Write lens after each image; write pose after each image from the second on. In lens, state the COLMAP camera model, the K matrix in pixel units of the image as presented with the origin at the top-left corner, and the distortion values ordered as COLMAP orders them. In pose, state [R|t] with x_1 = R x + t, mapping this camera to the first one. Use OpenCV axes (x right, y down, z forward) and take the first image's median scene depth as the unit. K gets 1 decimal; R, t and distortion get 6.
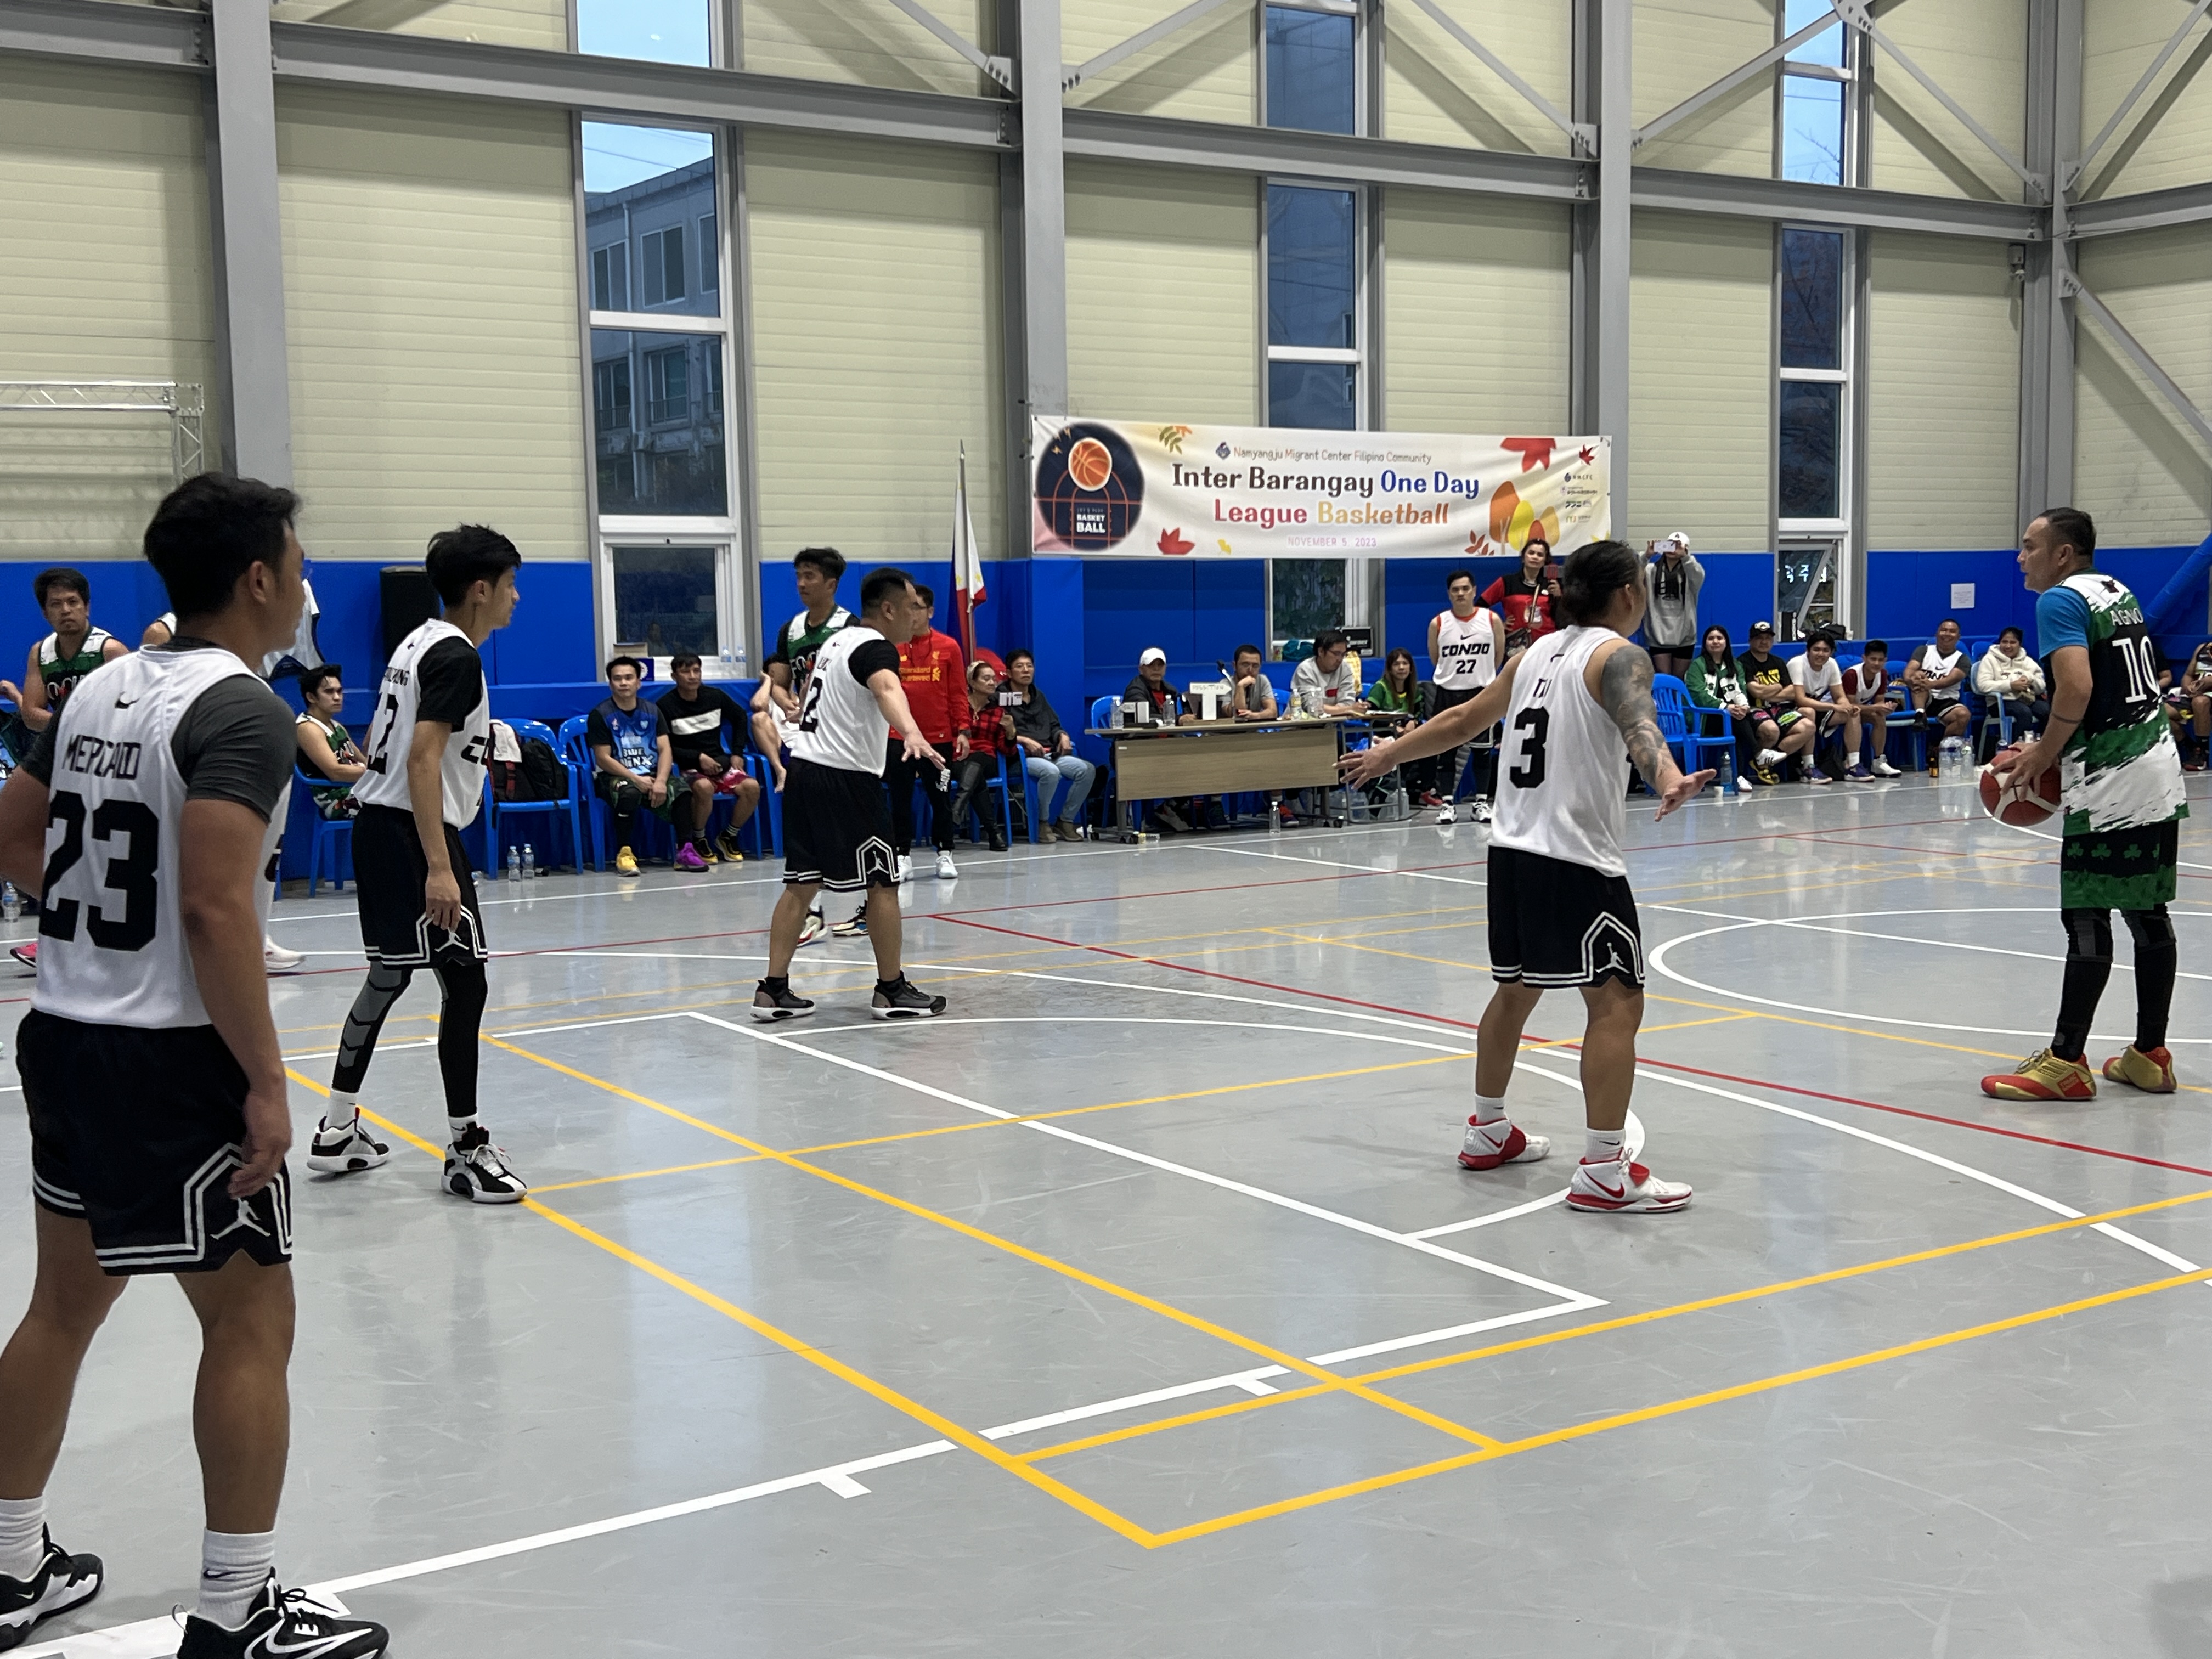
lens RADIAL K [[2530.6, 0, 1107.2], [0, 2530.6, 827.3], [0, 0, 1]] dist [0.059110, 0.000000]
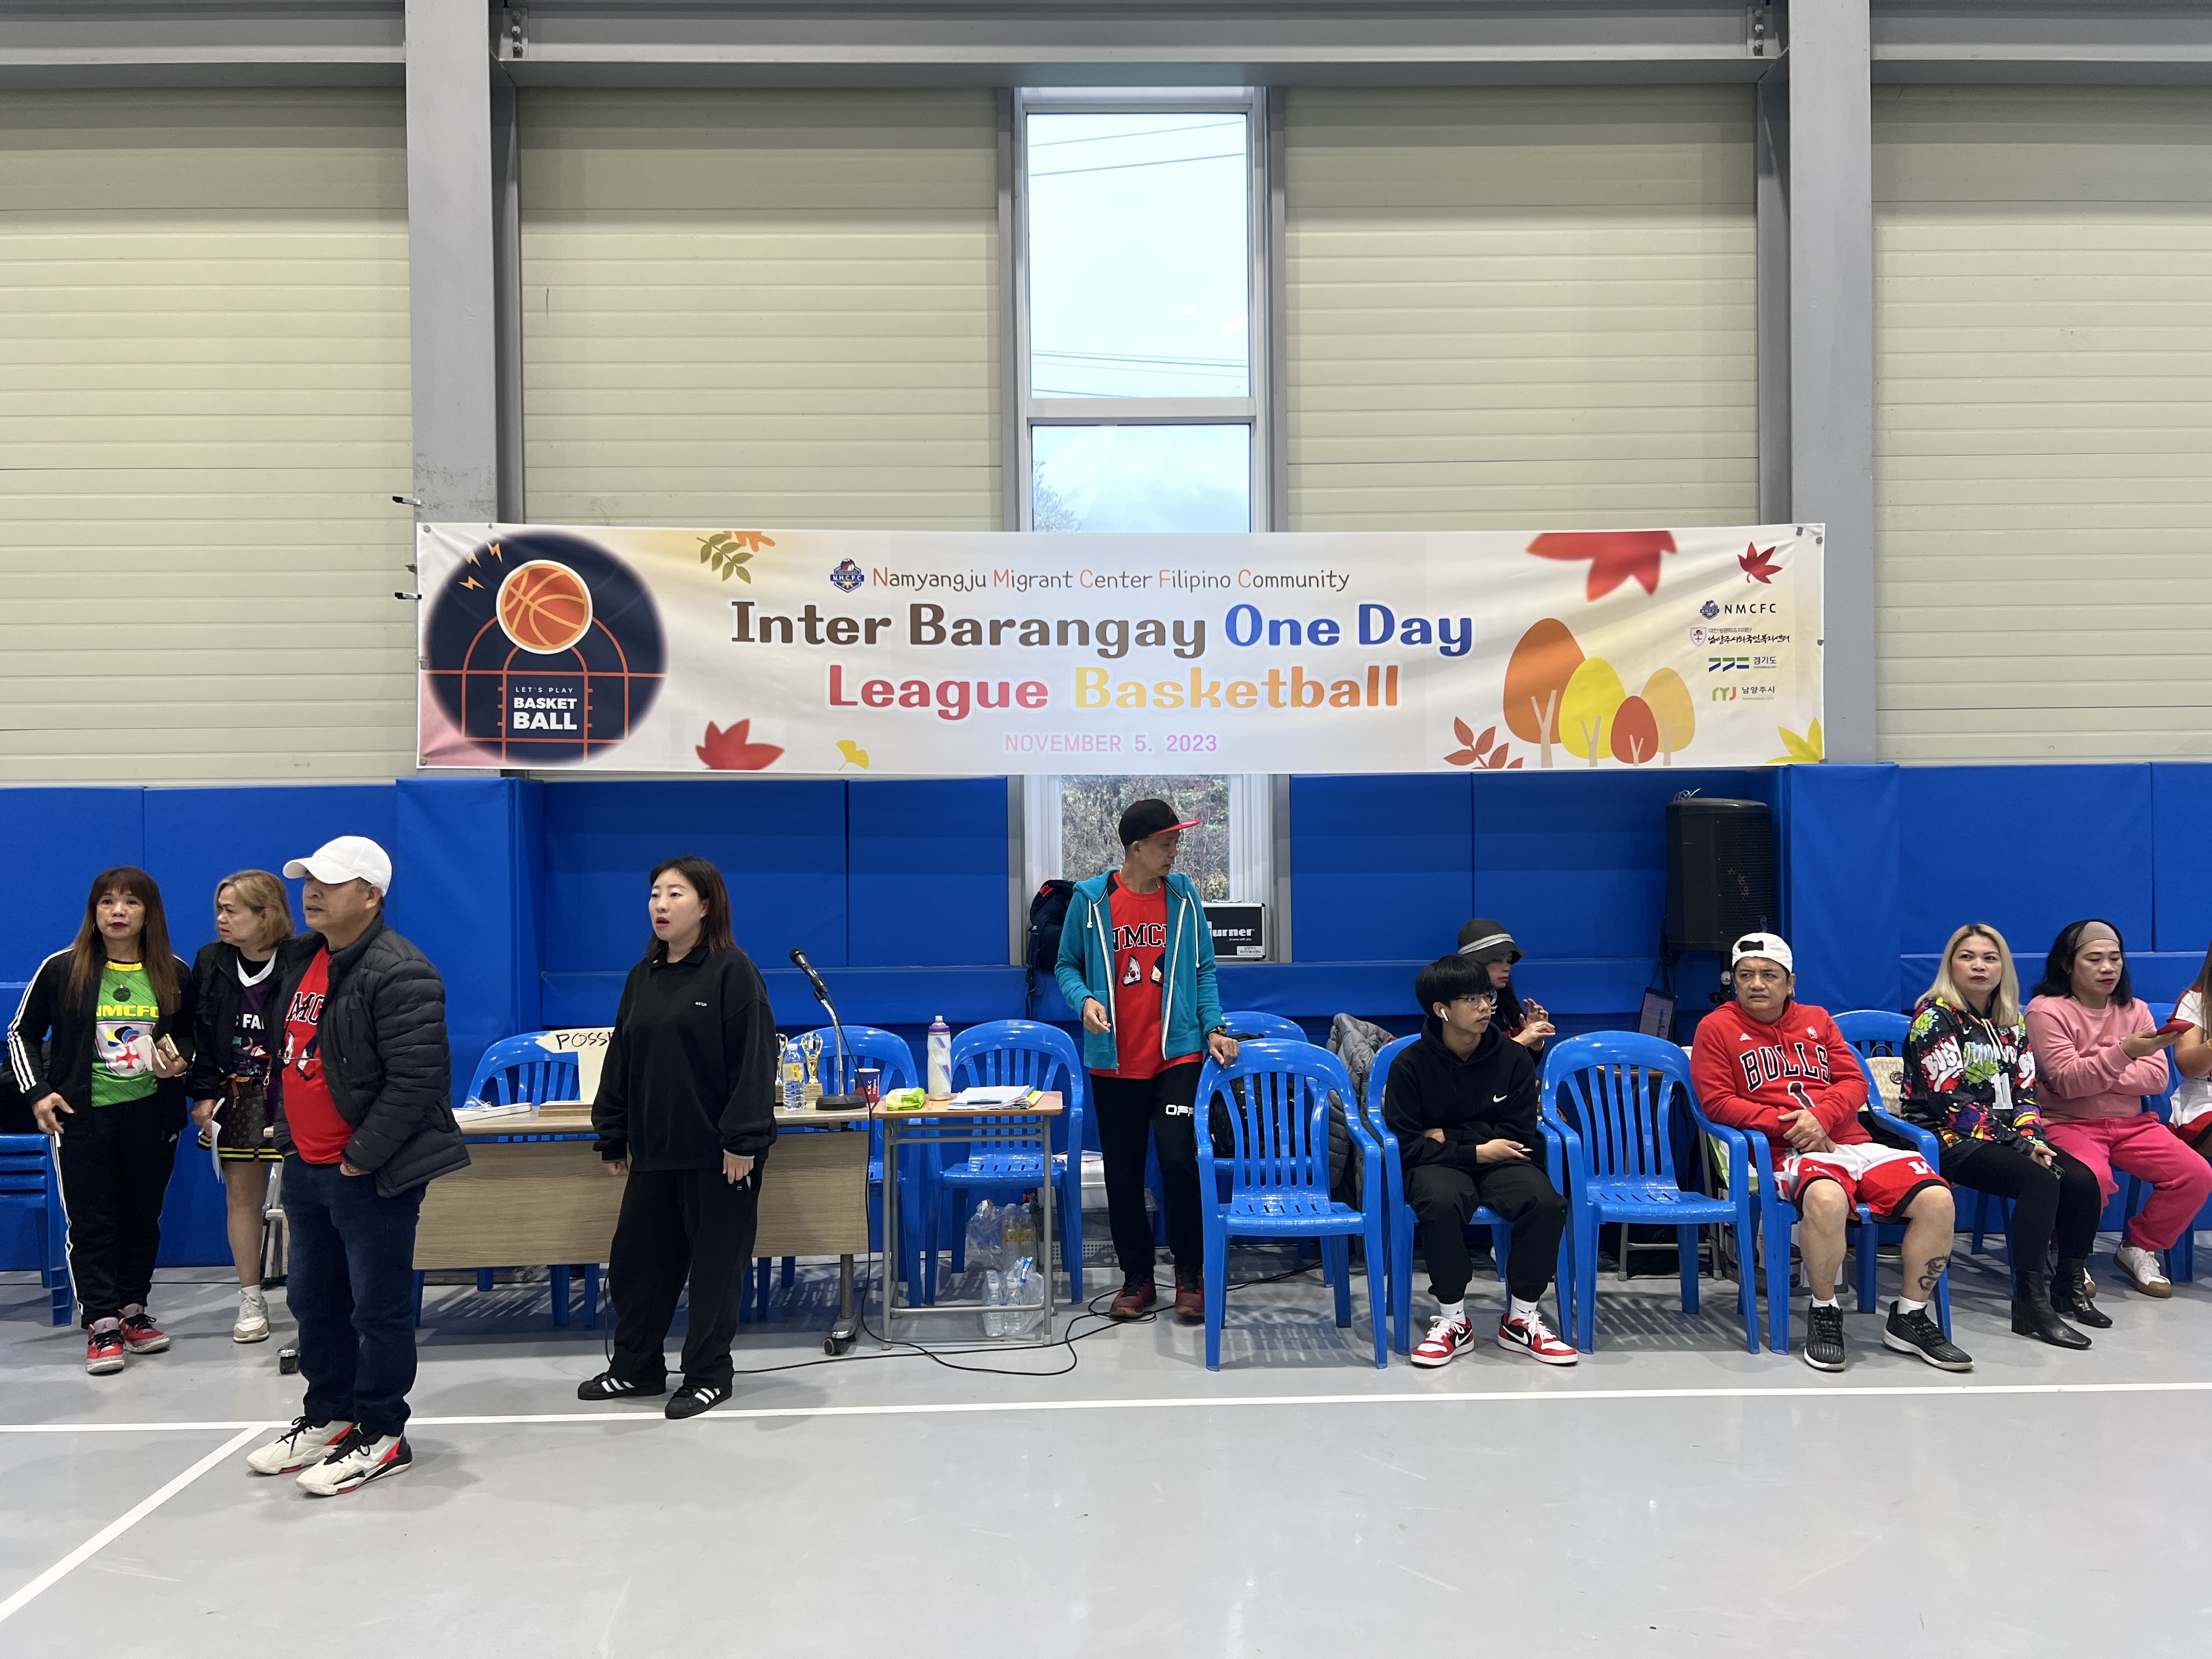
lens RADIAL K [[1664.0, 0, 1105.3], [0, 1664.0, 837.7], [0, 0, 1]] dist [0.006714, -0.003631]
pose [[0.847933, 0.008561, -0.530035, 0.277765], [-0.051799, 0.996423, -0.066774, -0.072565], [0.527567, 0.084075, 0.845343, 0.733199]]
